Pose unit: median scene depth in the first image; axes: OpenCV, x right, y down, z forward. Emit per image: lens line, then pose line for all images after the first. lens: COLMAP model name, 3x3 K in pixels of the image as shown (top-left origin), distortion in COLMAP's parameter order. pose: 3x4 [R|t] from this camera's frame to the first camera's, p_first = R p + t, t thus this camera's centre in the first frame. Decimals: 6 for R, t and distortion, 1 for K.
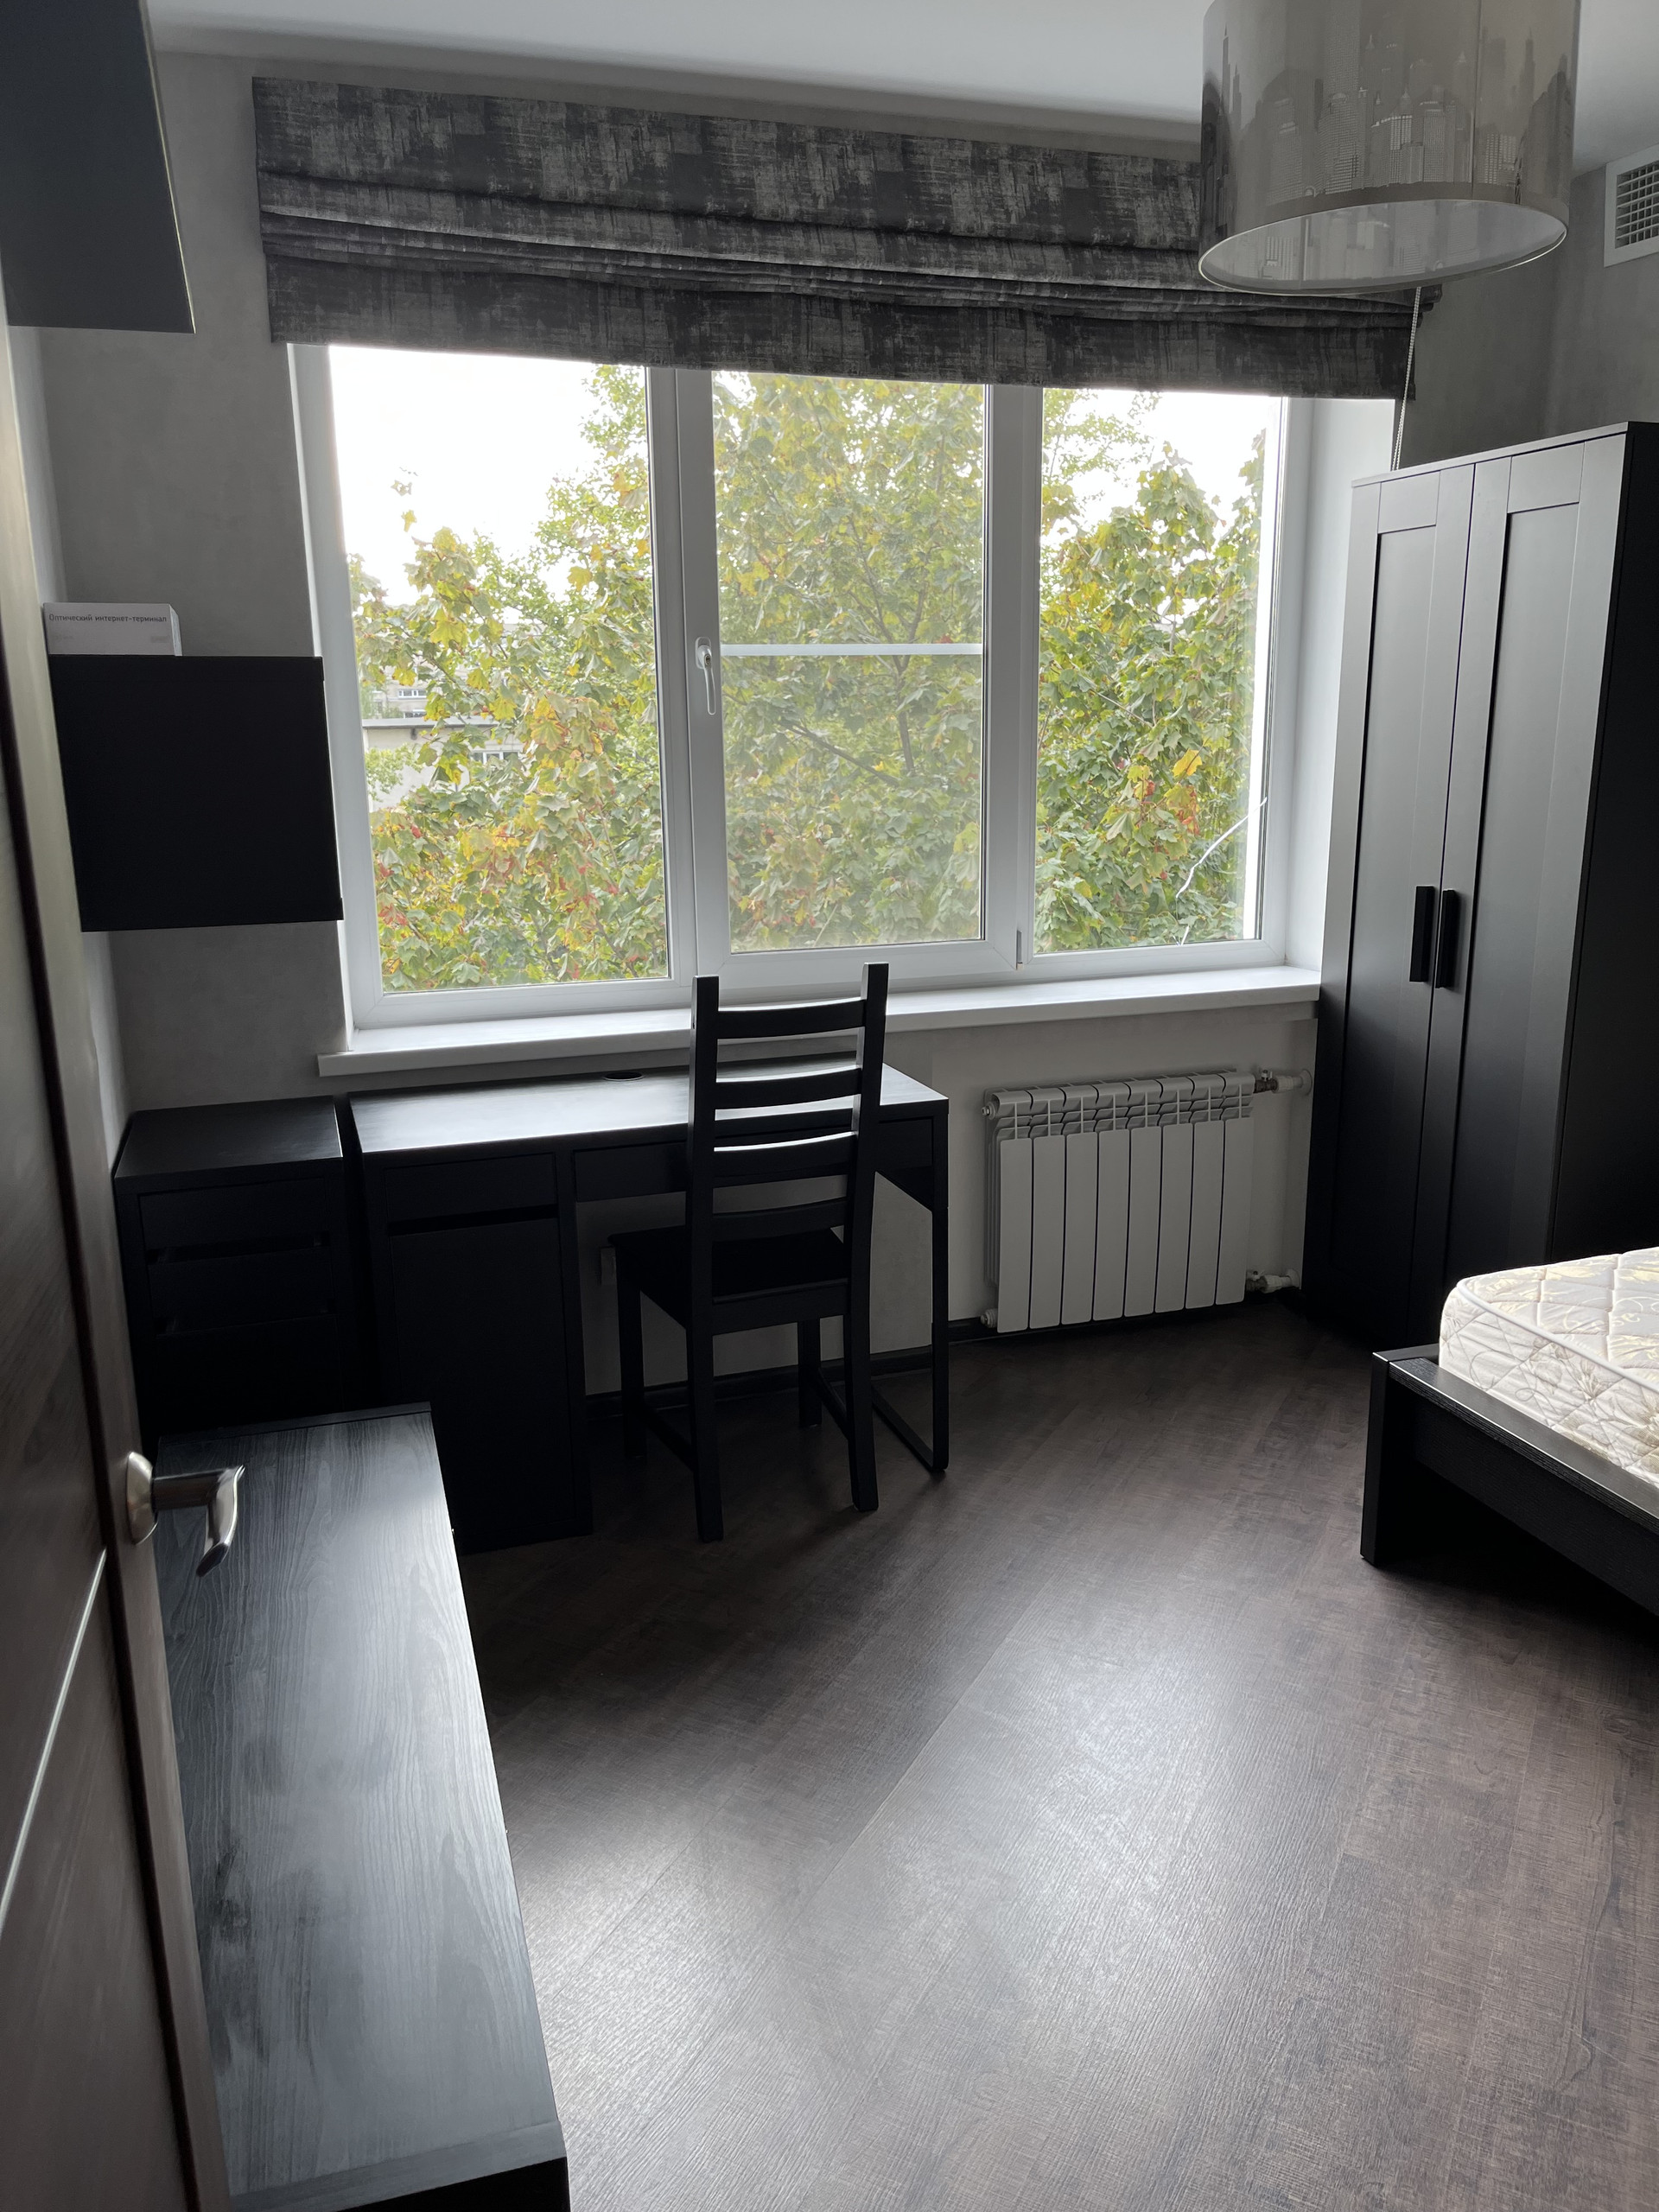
lens RADIAL K [[1663.5, 0, 824.1], [0, 1663.5, 1117.0], [0, 0, 1]] dist [0.068053, -0.098929]
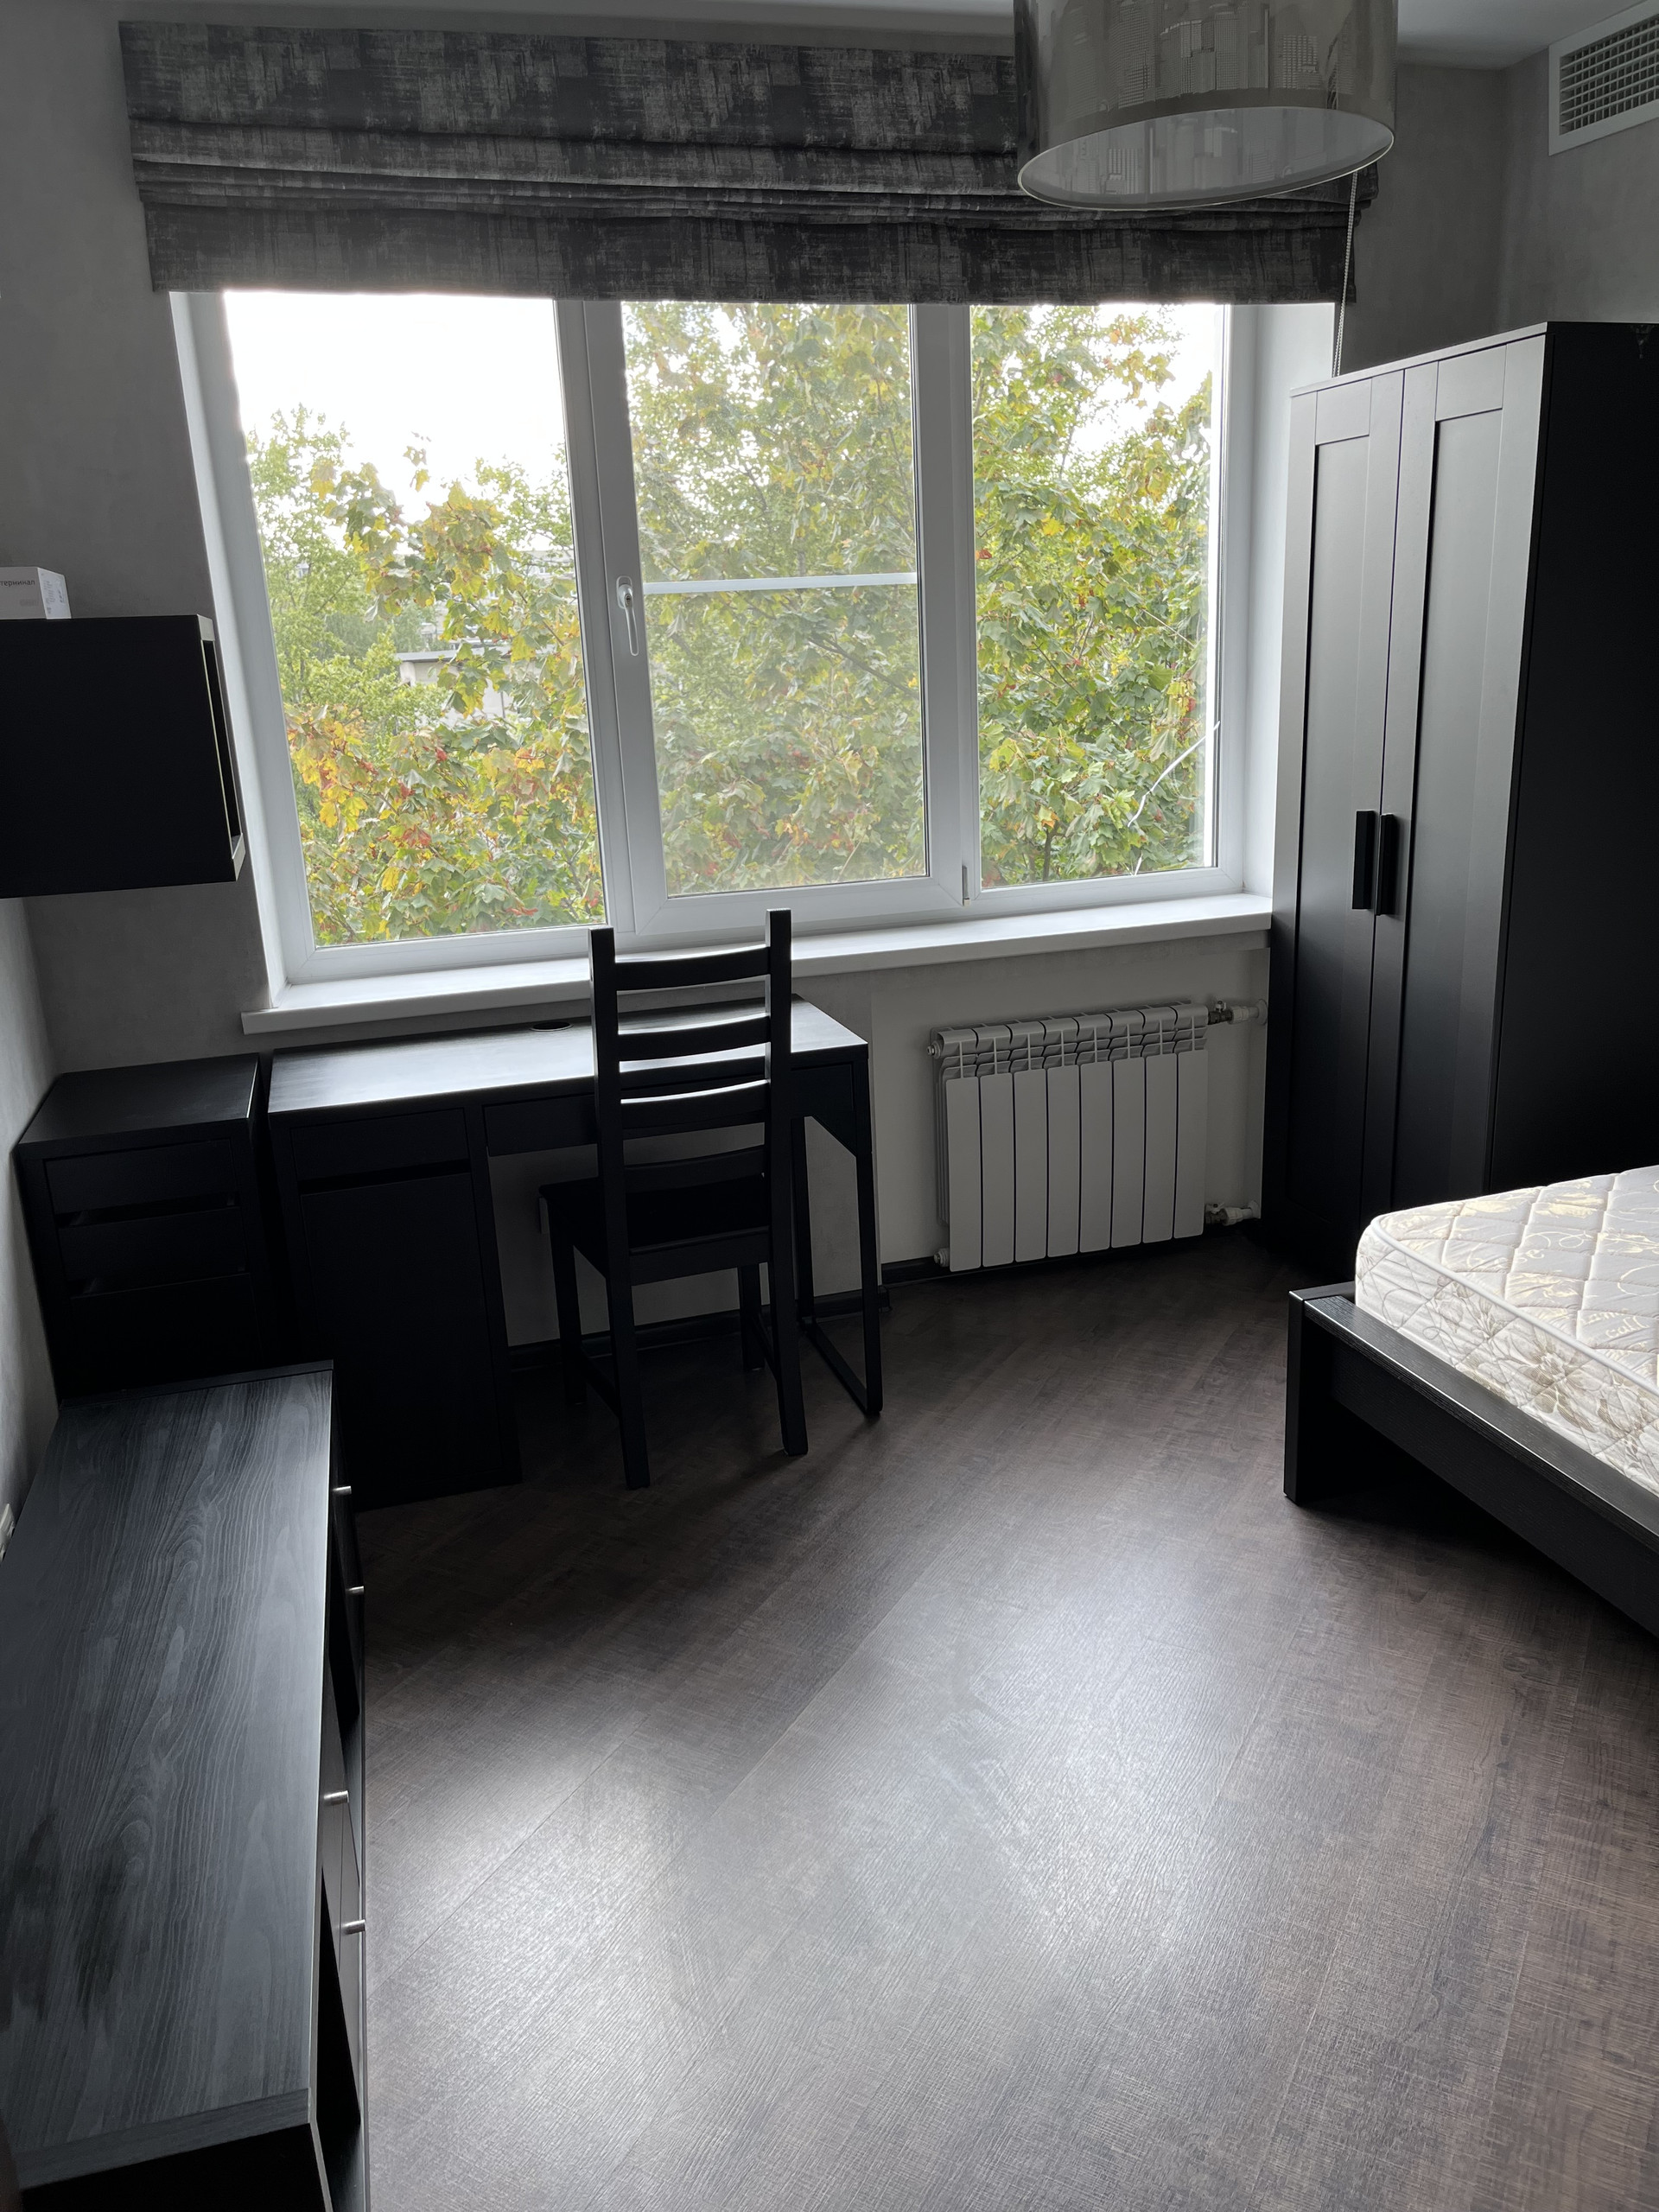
lens RADIAL K [[1663.5, 0, 846.9], [0, 1663.5, 1109.3], [0, 0, 1]] dist [0.068053, -0.098929]
pose [[0.999177, -0.021814, -0.034189, 0.101247], [0.023257, 0.998831, 0.042374, -0.014510], [0.033225, -0.043134, 0.998517, 0.009177]]
